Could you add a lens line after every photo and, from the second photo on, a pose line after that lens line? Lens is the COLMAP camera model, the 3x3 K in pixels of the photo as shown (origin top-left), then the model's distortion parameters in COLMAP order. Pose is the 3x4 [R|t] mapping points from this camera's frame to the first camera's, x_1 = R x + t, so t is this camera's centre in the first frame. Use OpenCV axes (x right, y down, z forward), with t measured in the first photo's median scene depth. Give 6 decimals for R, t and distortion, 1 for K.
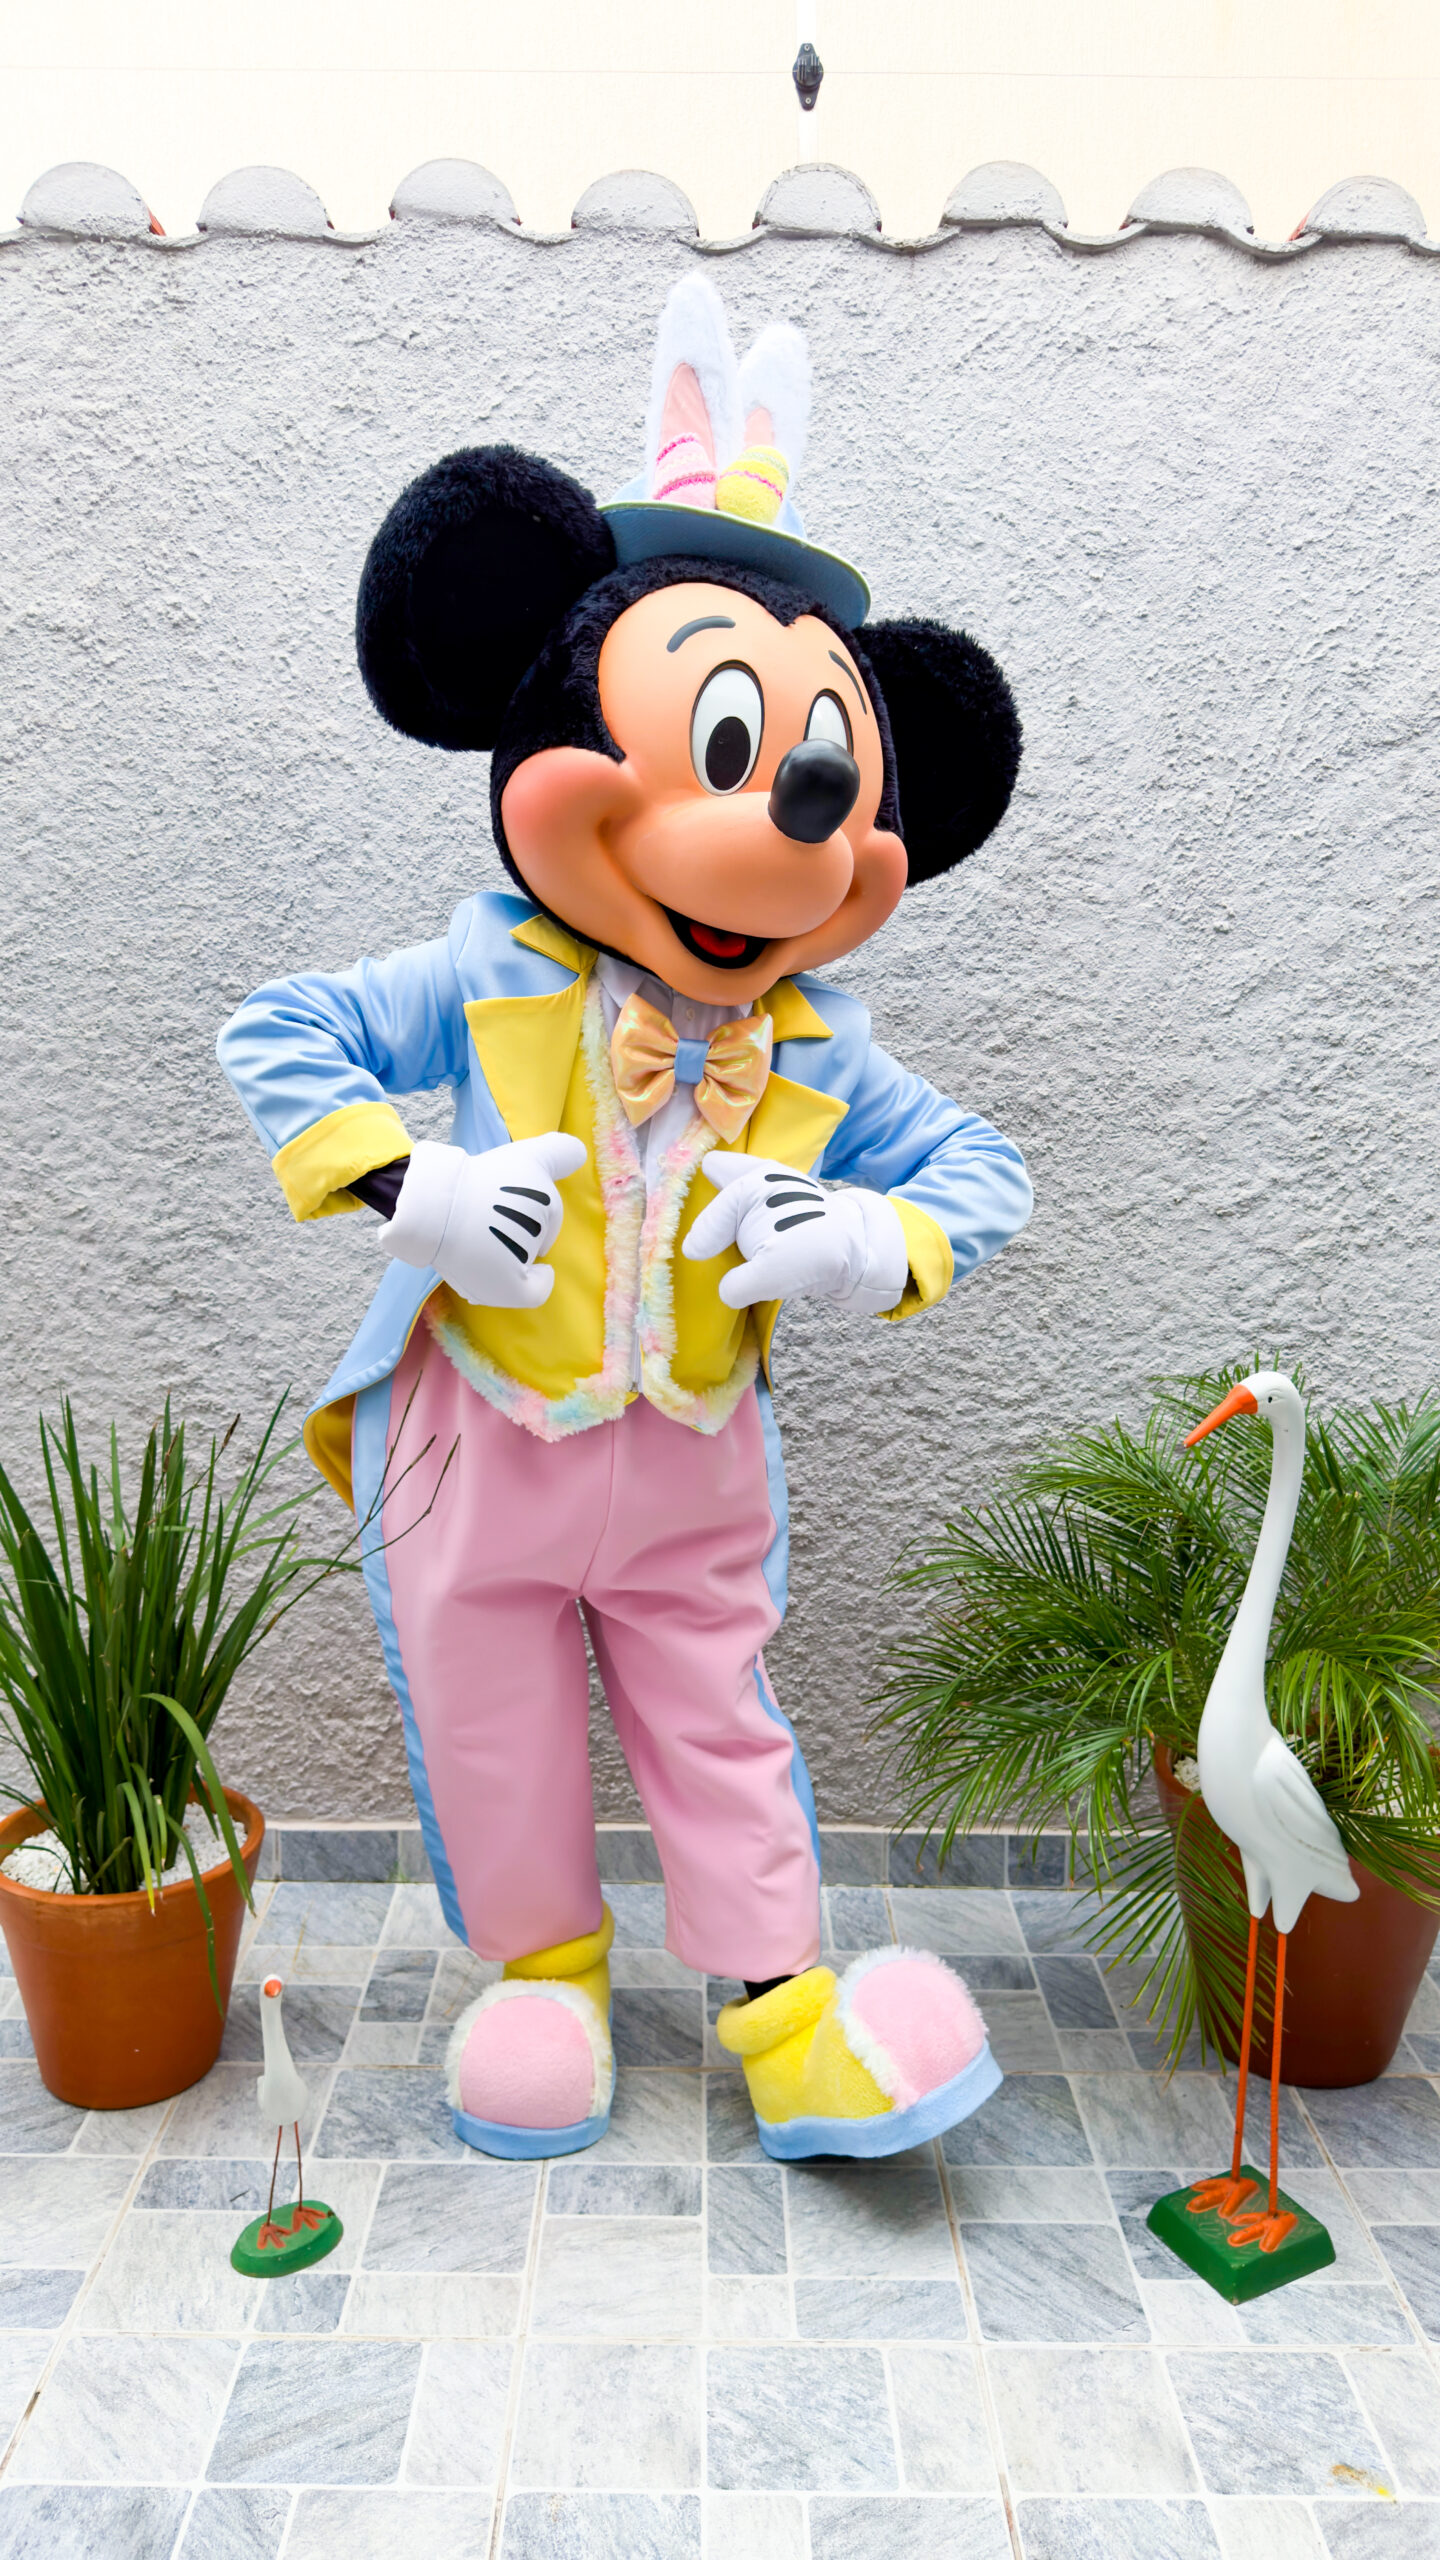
lens RADIAL K [[1845.7, 0, 714.7], [0, 1845.7, 1274.5], [0, 0, 1]] dist [0.032758, -0.034377]
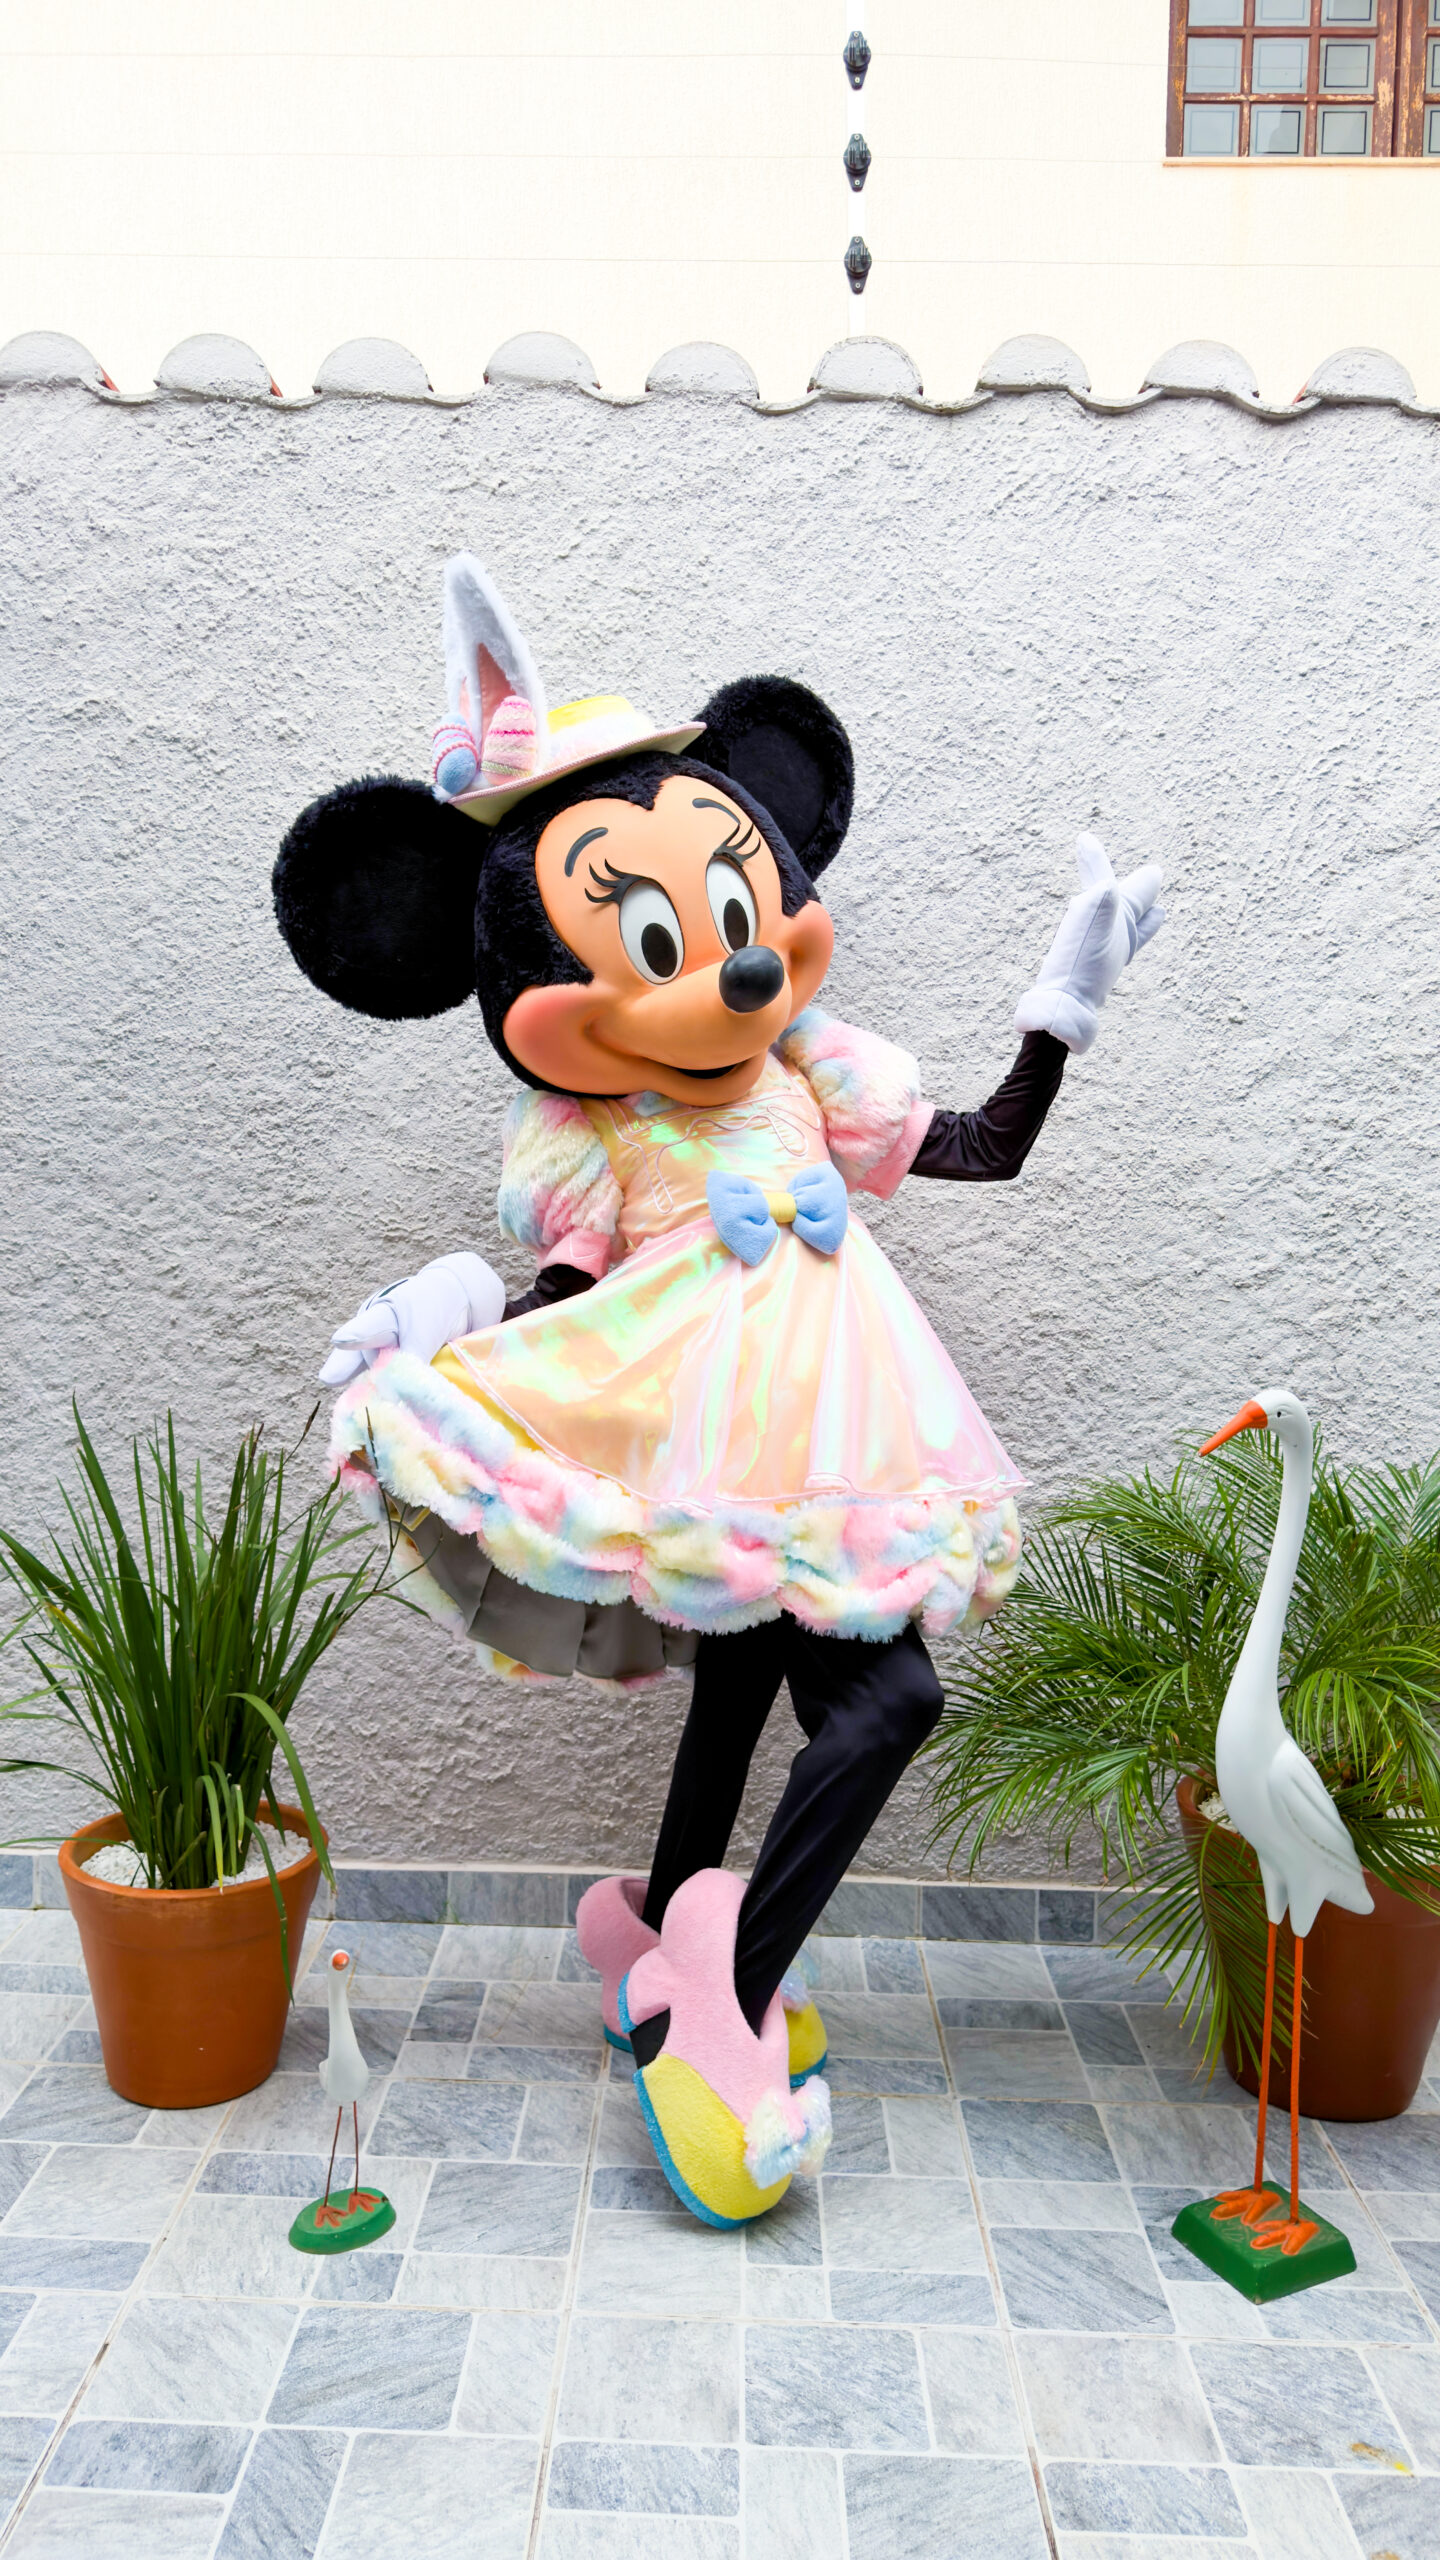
lens RADIAL K [[1829.2, 0, 710.1], [0, 1829.2, 1284.9], [0, 0, 1]] dist [0.053588, -0.055639]
pose [[0.999660, 0.012935, -0.022660, -0.005844], [-0.014814, 0.996285, -0.084838, 0.064987], [0.021479, 0.085145, 0.996137, -0.059721]]
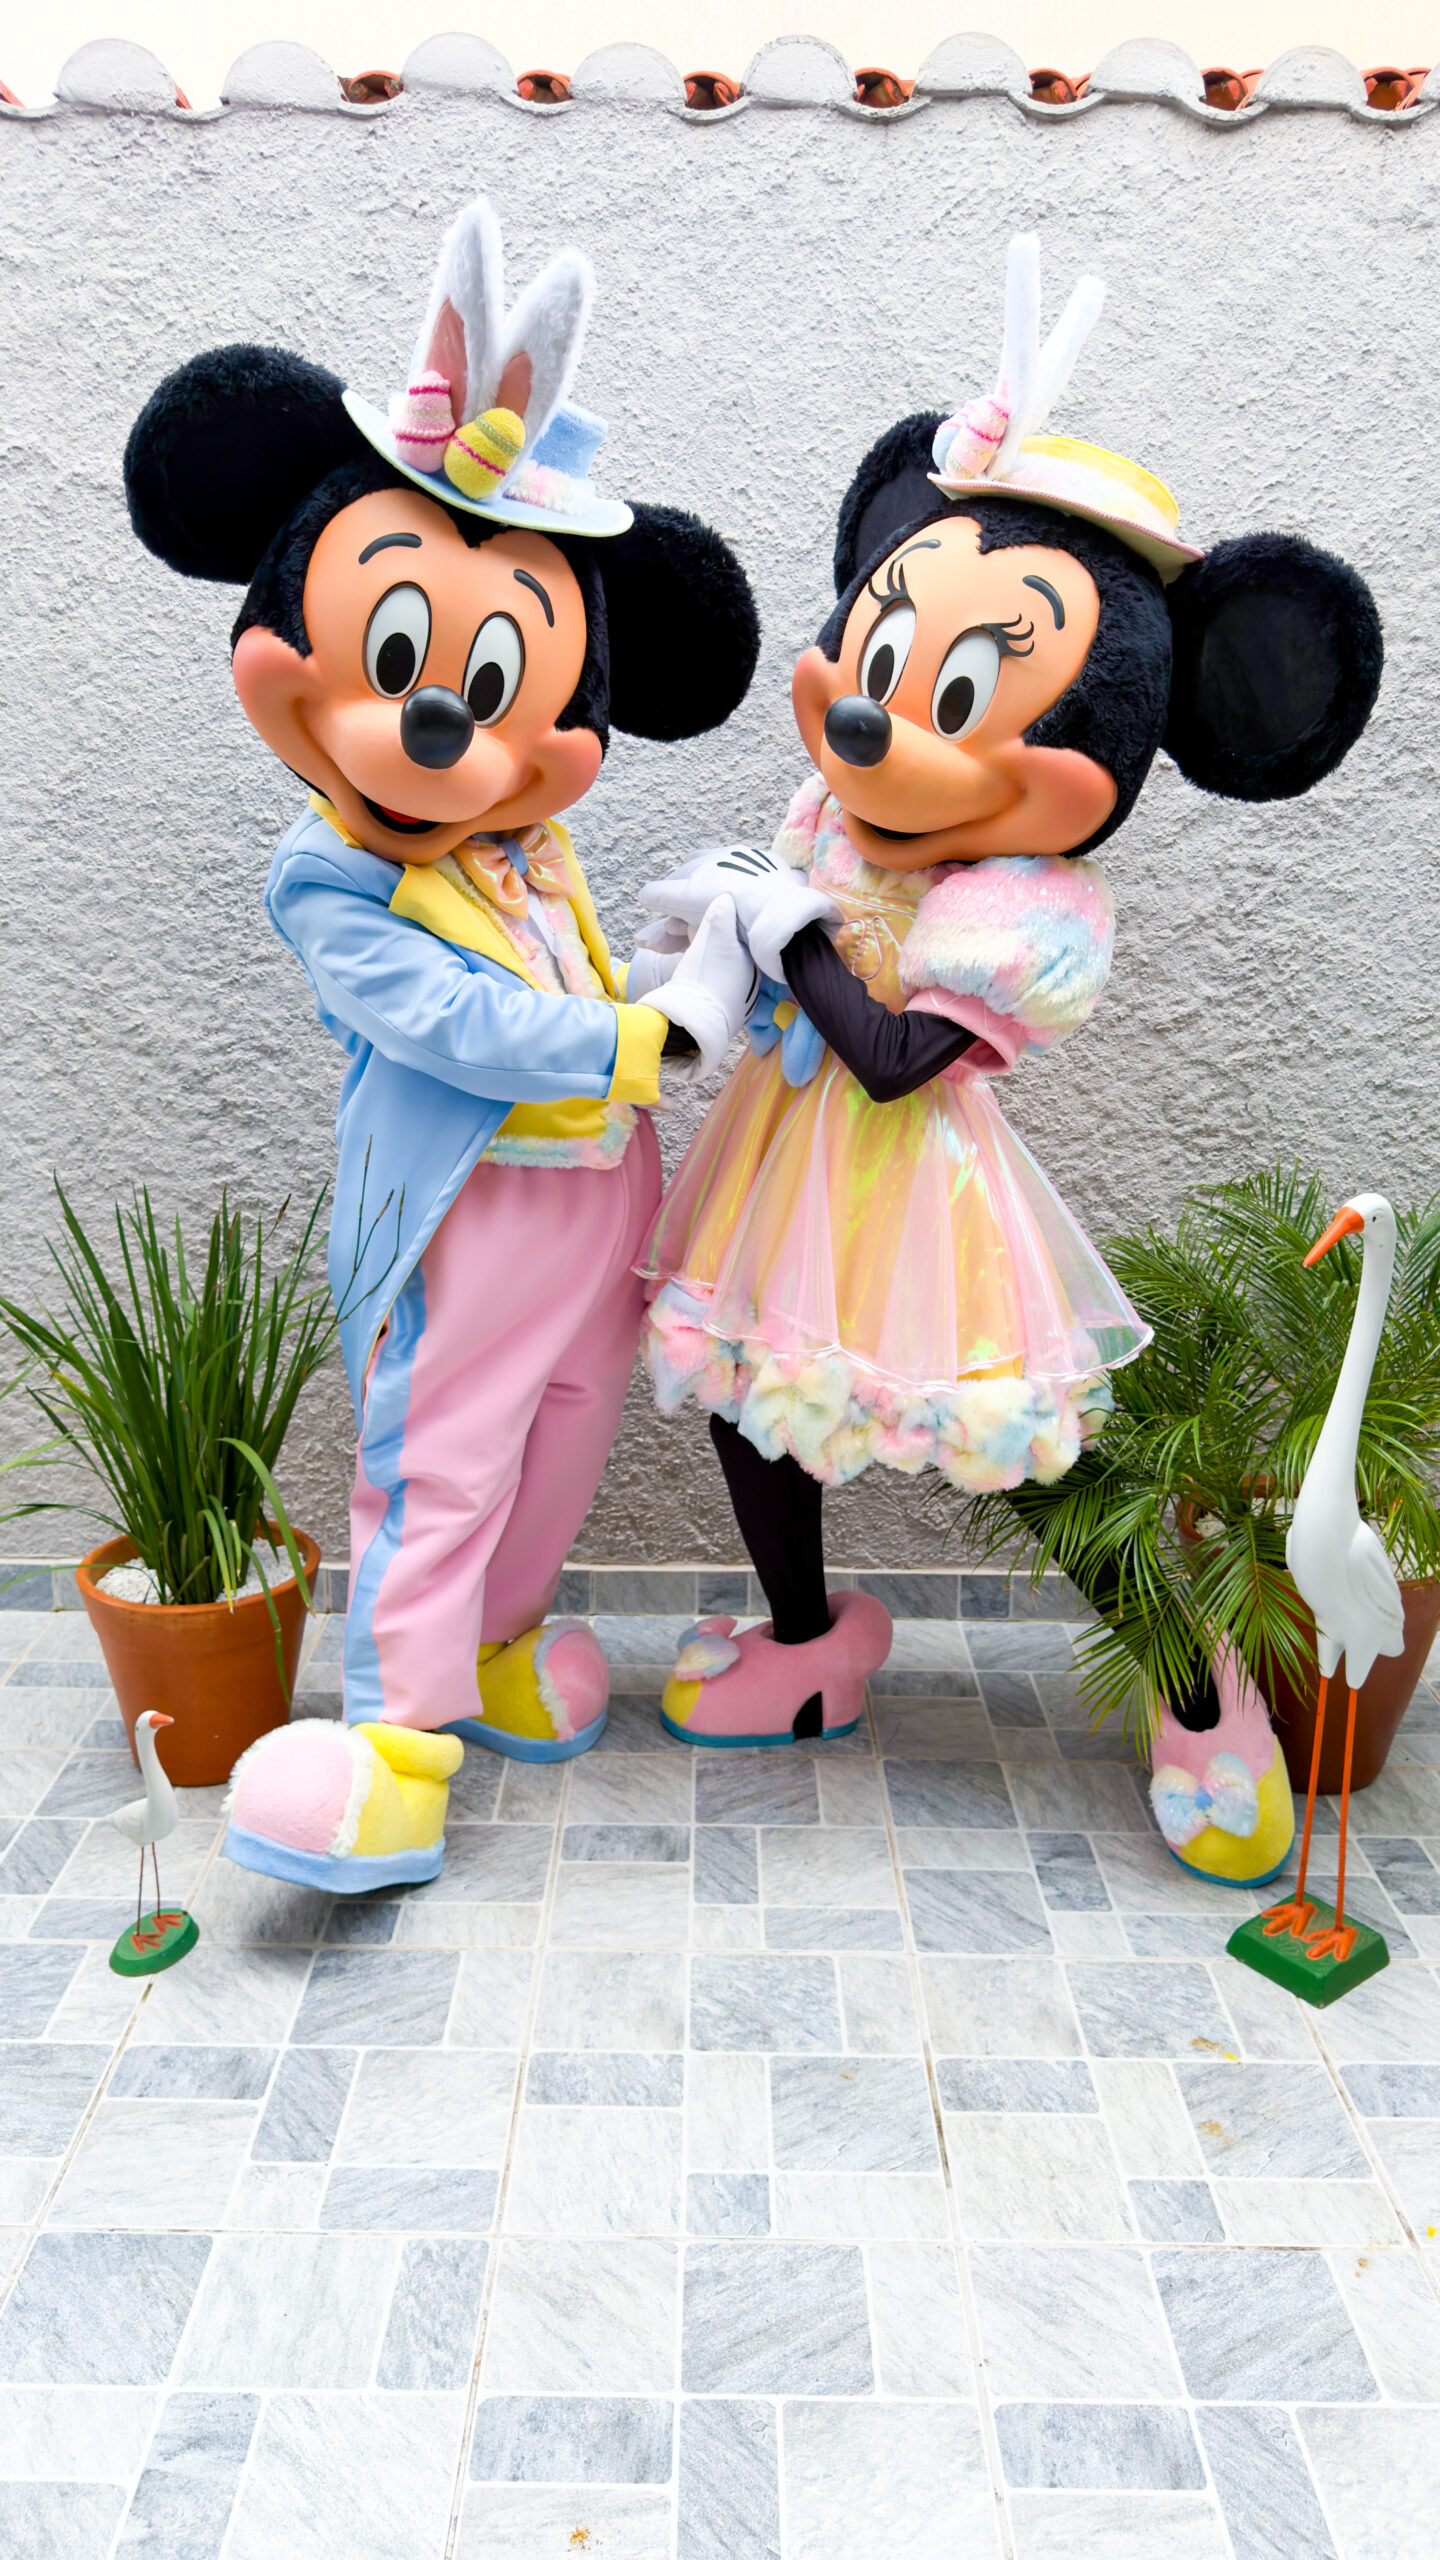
lens RADIAL K [[1841.8, 0, 714.1], [0, 1841.8, 1281.7], [0, 0, 1]] dist [0.027792, -0.026614]
pose [[0.999971, 0.000257, -0.007663, 0.015145], [0.000506, 0.995052, 0.099355, 0.009110], [0.007651, -0.099356, 0.995023, -0.128937]]
